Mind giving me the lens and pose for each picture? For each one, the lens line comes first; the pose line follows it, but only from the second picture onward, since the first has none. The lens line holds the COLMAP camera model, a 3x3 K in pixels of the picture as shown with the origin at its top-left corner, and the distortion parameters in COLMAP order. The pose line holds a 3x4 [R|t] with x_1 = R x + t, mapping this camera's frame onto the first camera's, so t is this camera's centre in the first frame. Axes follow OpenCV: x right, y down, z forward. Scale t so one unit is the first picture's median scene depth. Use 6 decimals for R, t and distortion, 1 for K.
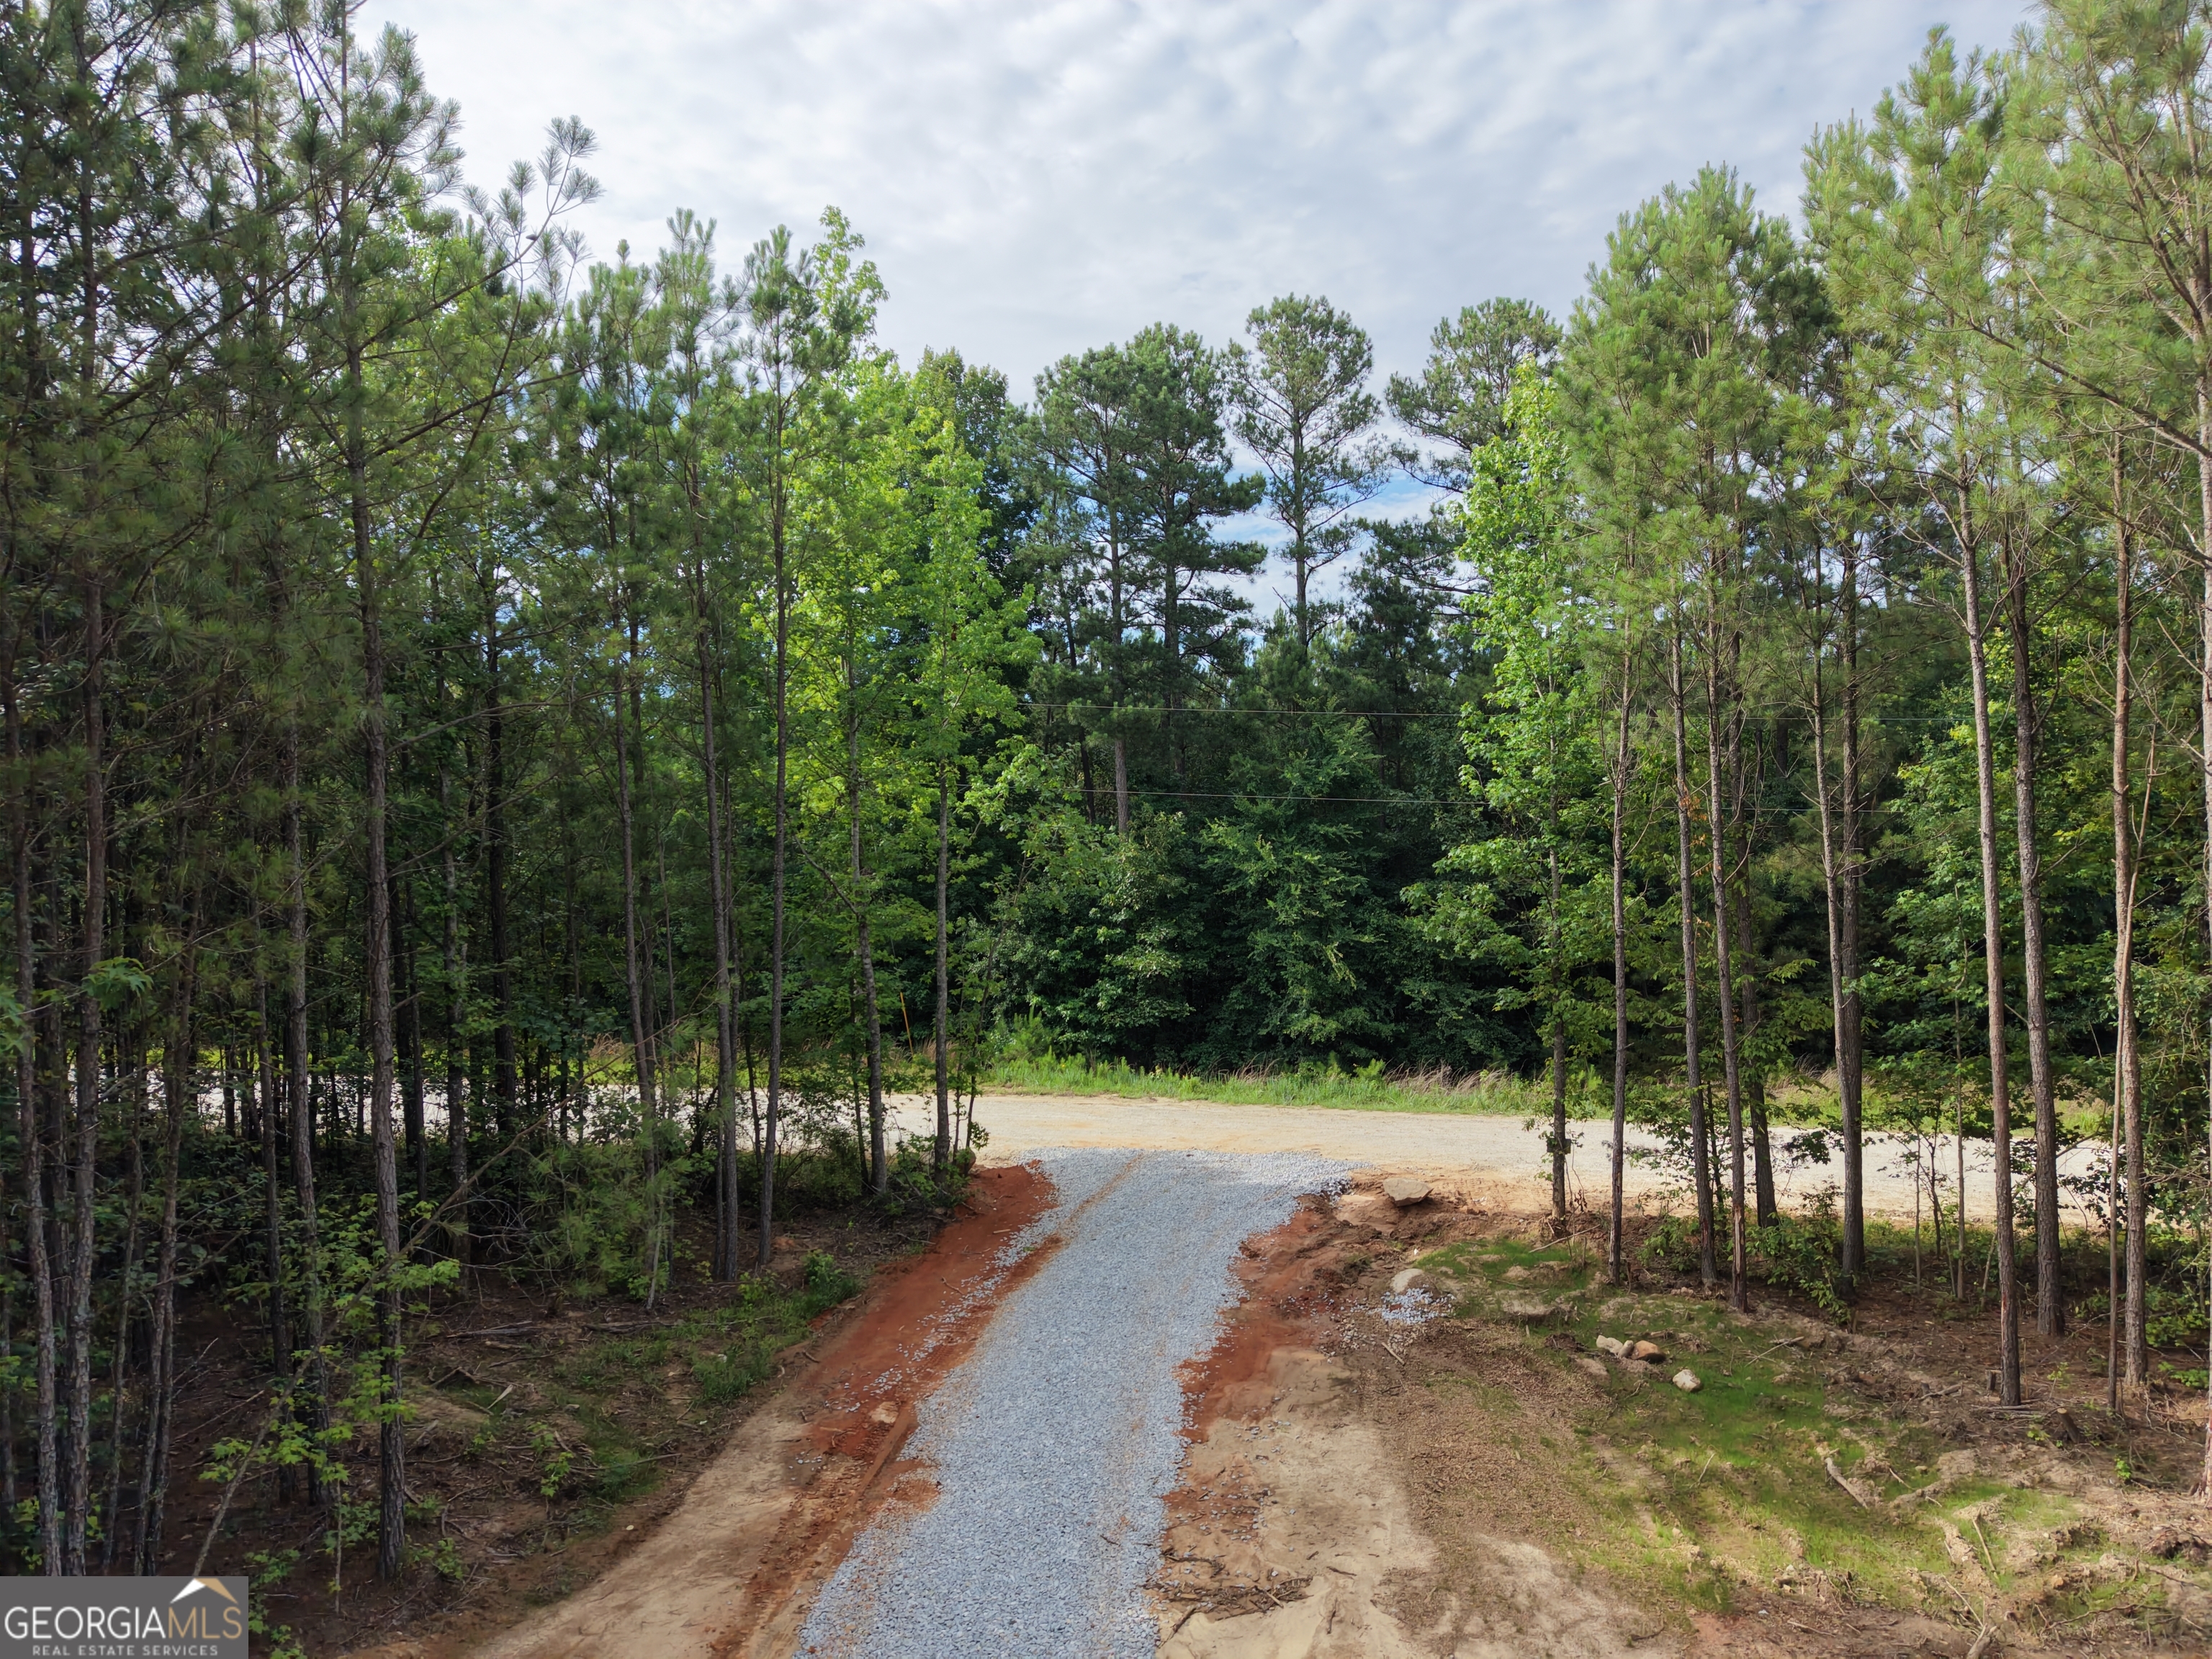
lens RADIAL K [[1477.1, 0, 1106.0], [0, 1477.1, 829.5], [0, 0, 1]] dist [0.125860, -0.305849]
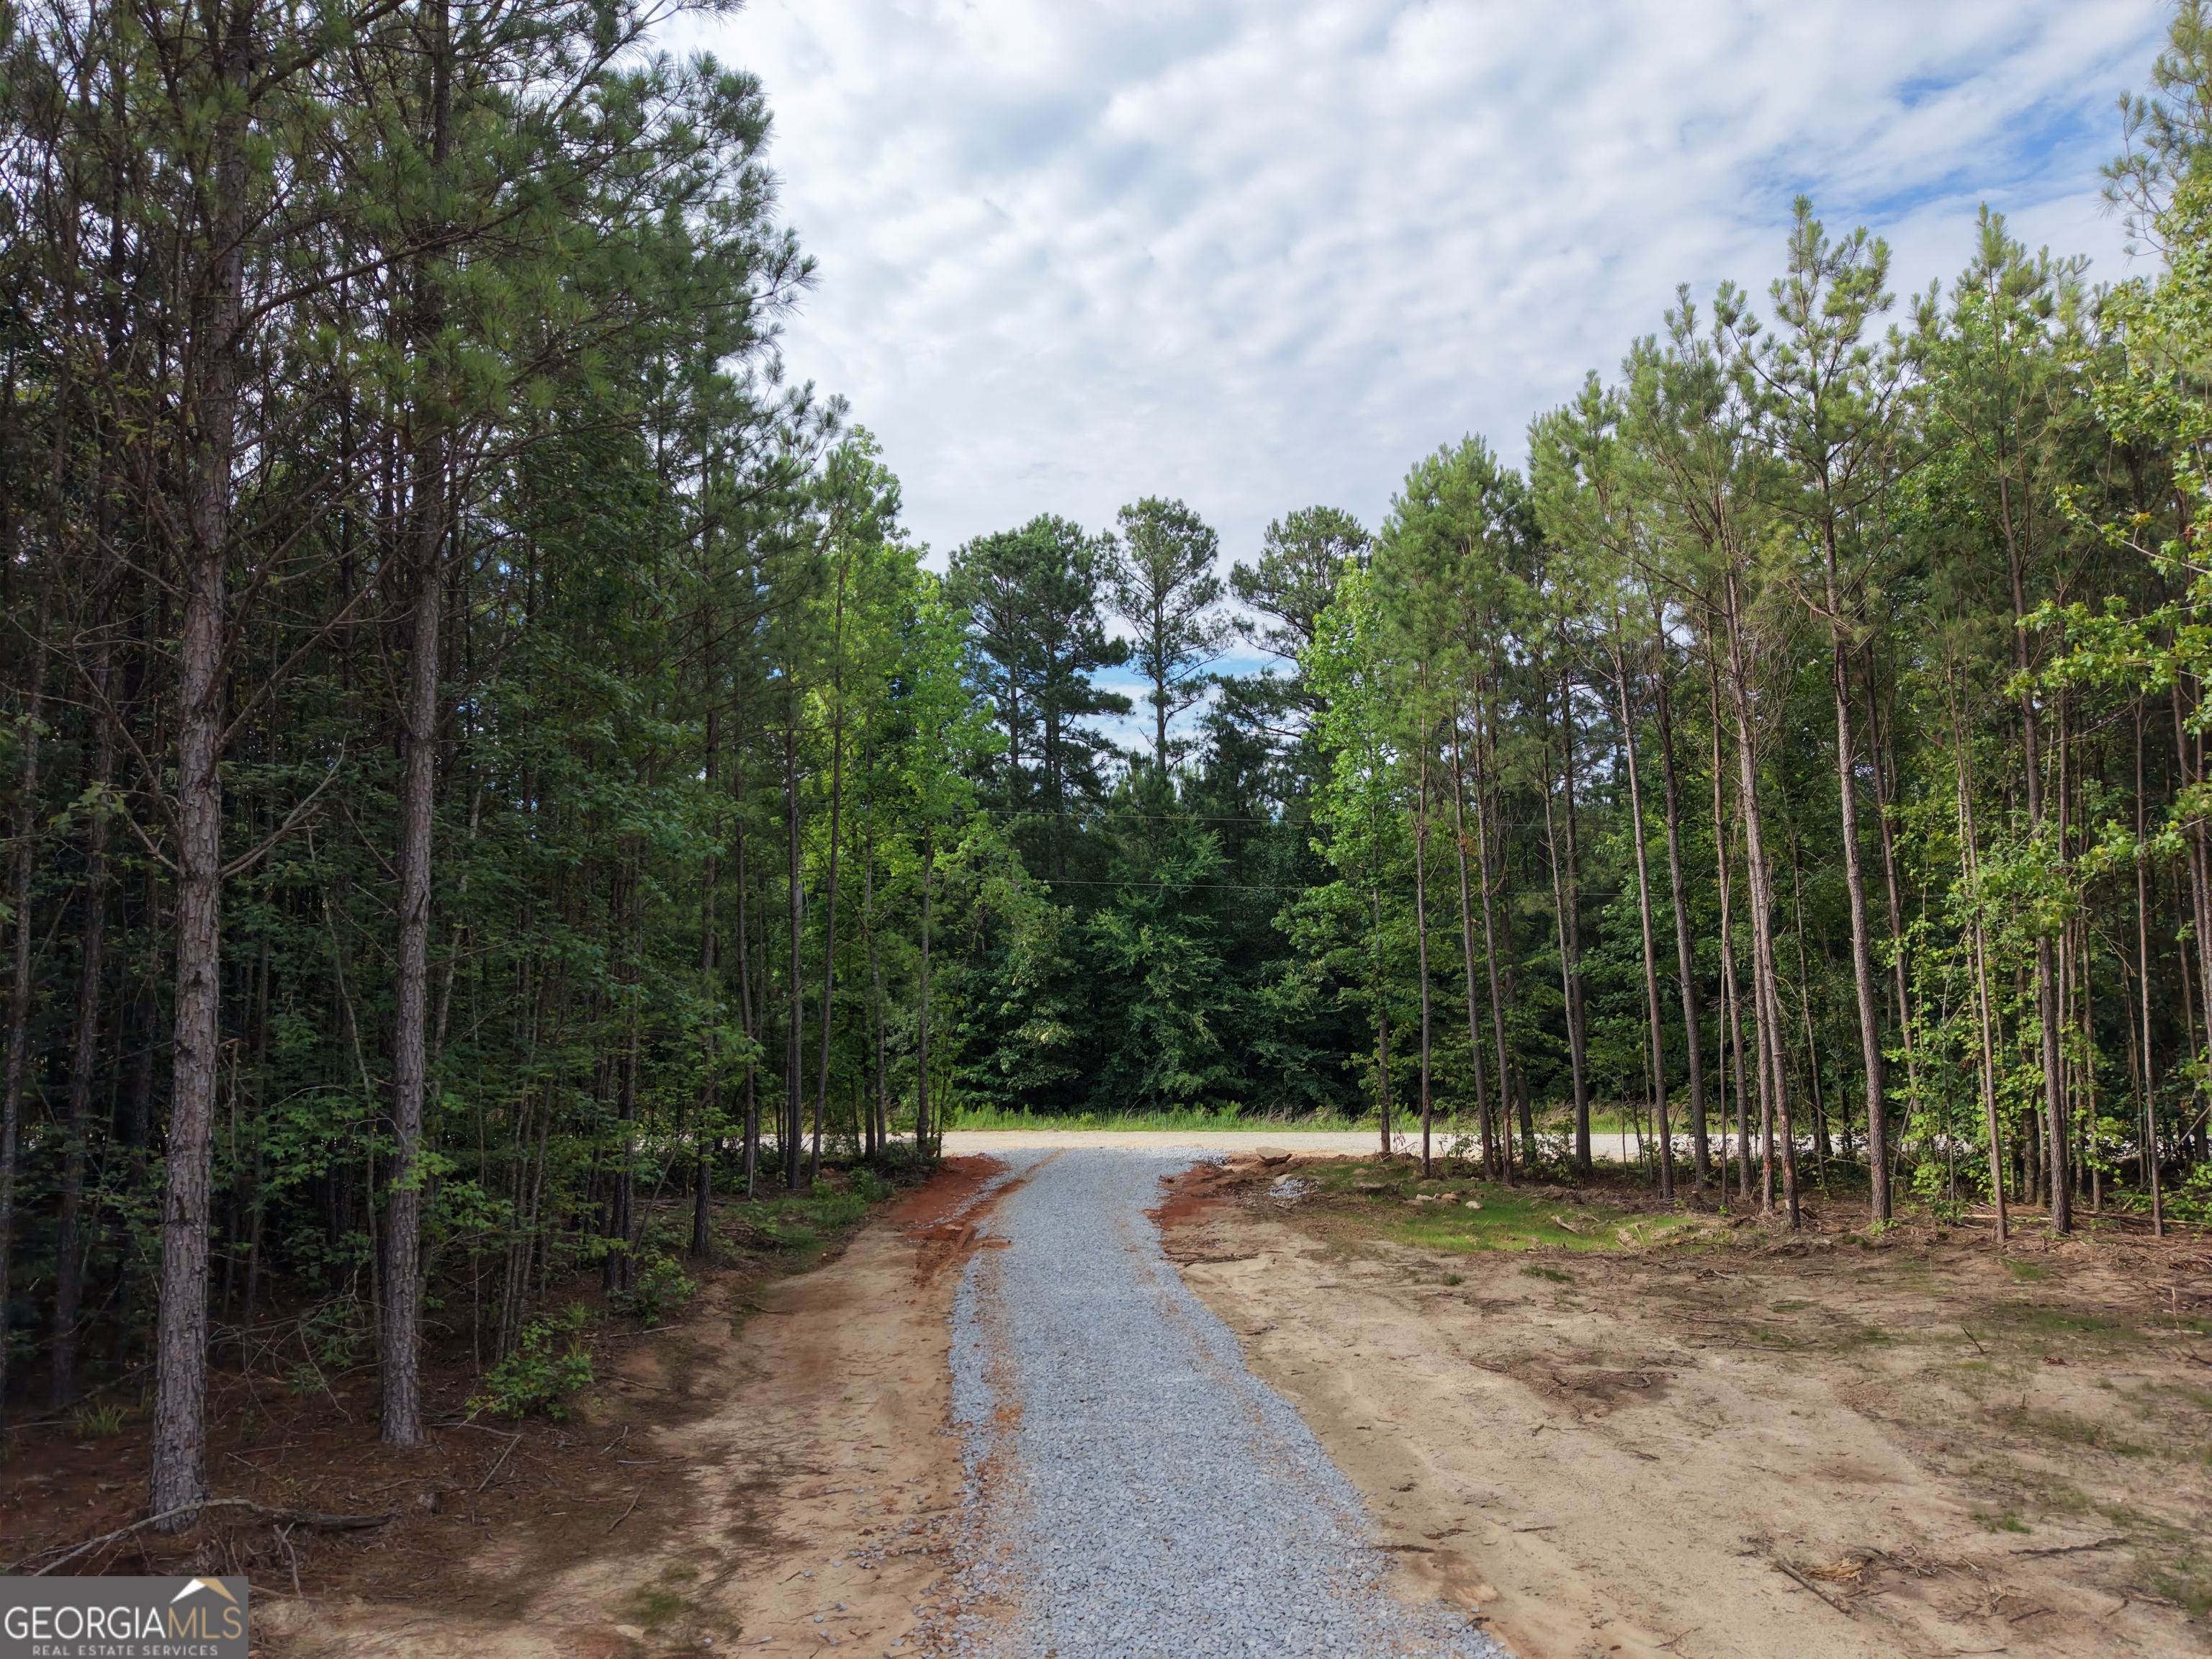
lens RADIAL K [[1468.3, 0, 1116.3], [0, 1468.3, 826.8], [0, 0, 1]] dist [0.028069, -0.015642]
pose [[0.991329, 0.014174, 0.130640, -0.064749], [0.000896, 0.993414, -0.114577, 0.056982], [-0.131403, 0.113700, 0.984787, -0.175134]]
